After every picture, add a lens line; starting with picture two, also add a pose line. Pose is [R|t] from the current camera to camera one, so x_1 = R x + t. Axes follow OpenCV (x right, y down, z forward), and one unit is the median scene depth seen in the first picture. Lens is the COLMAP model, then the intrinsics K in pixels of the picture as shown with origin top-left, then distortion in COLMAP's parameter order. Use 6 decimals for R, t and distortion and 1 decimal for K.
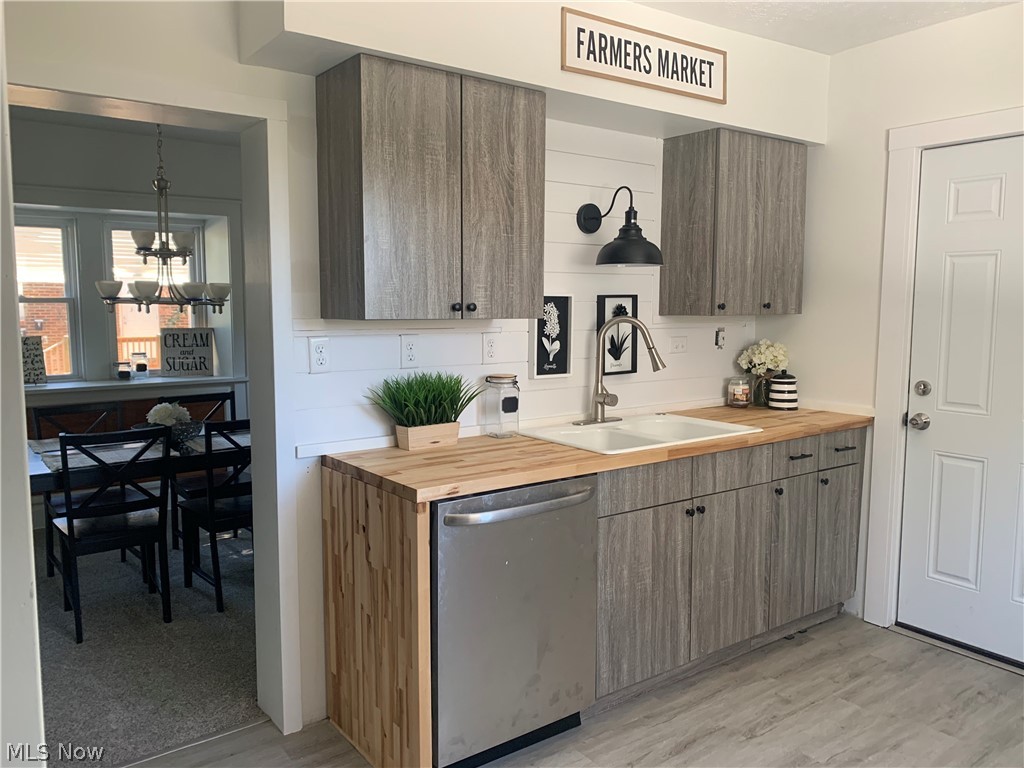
lens RADIAL K [[785.5, 0, 507.7], [0, 785.5, 376.7], [0, 0, 1]] dist [0.060964, -0.075719]
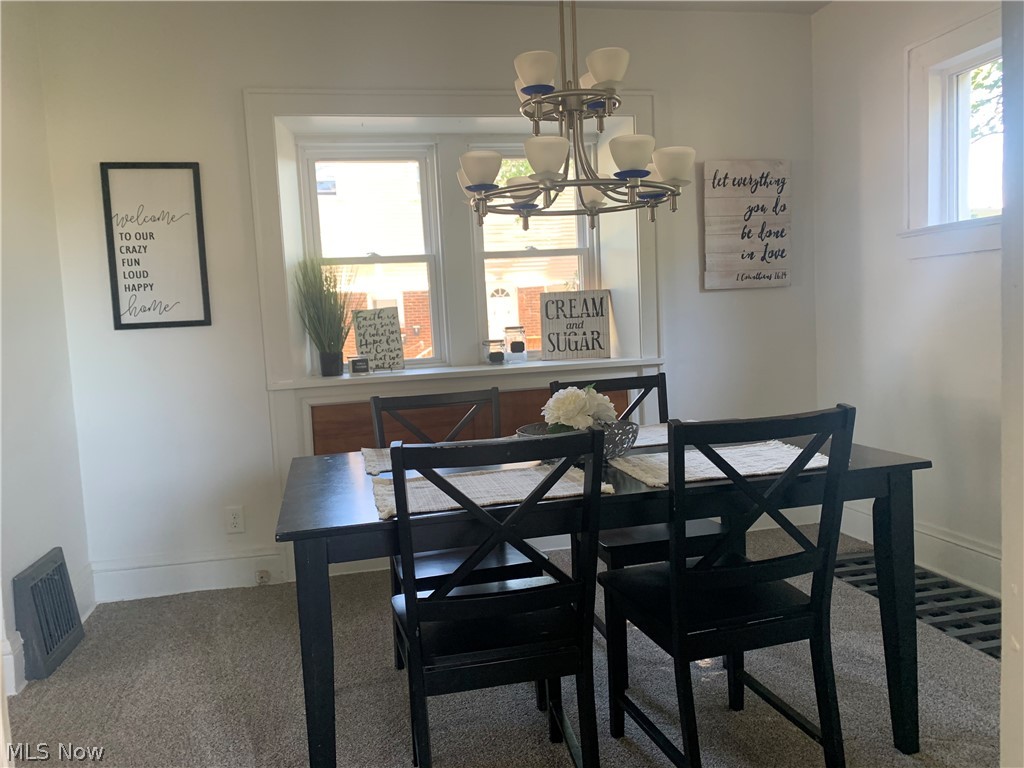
lens RADIAL K [[785.5, 0, 507.2], [0, 785.5, 388.0], [0, 0, 1]] dist [0.060964, -0.075719]
pose [[0.911049, -0.003174, -0.412285, -0.182870], [0.006121, 0.999964, 0.005828, 0.022063], [0.412252, -0.007833, 0.911036, 0.359145]]
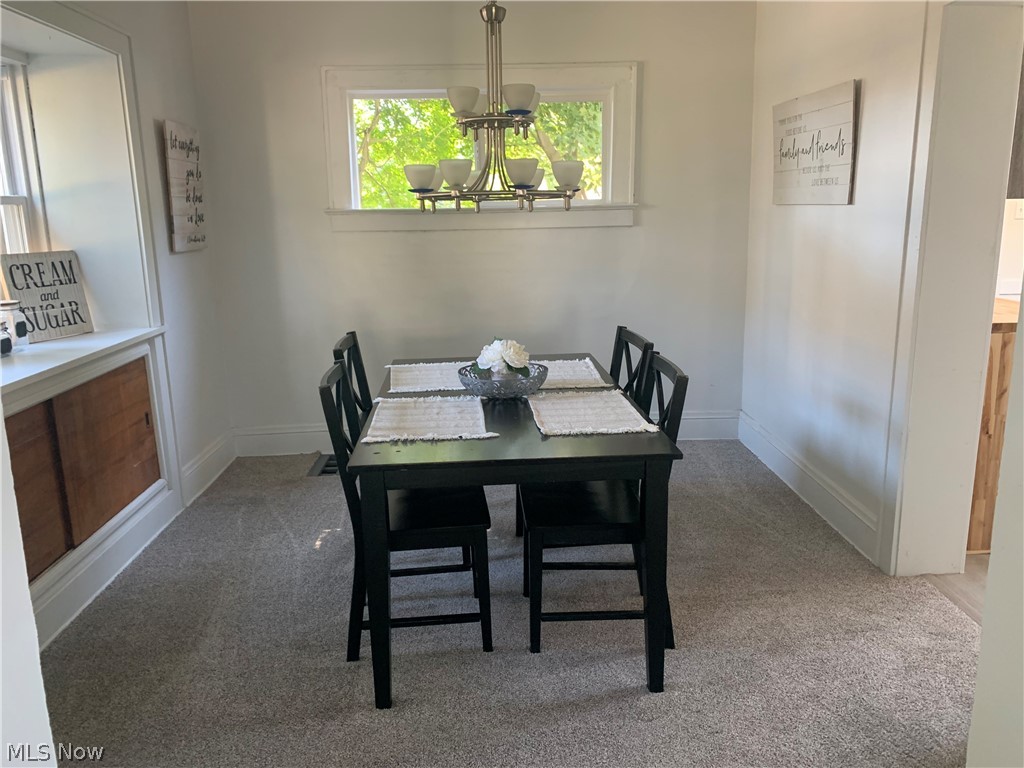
lens RADIAL K [[785.5, 0, 535.4], [0, 785.5, 376.3], [0, 0, 1]] dist [0.060964, -0.075719]
pose [[0.549977, -0.174085, 0.816835, -0.733205], [0.090961, 0.984703, 0.148617, -0.028983], [-0.830212, -0.007436, 0.557399, 0.426194]]
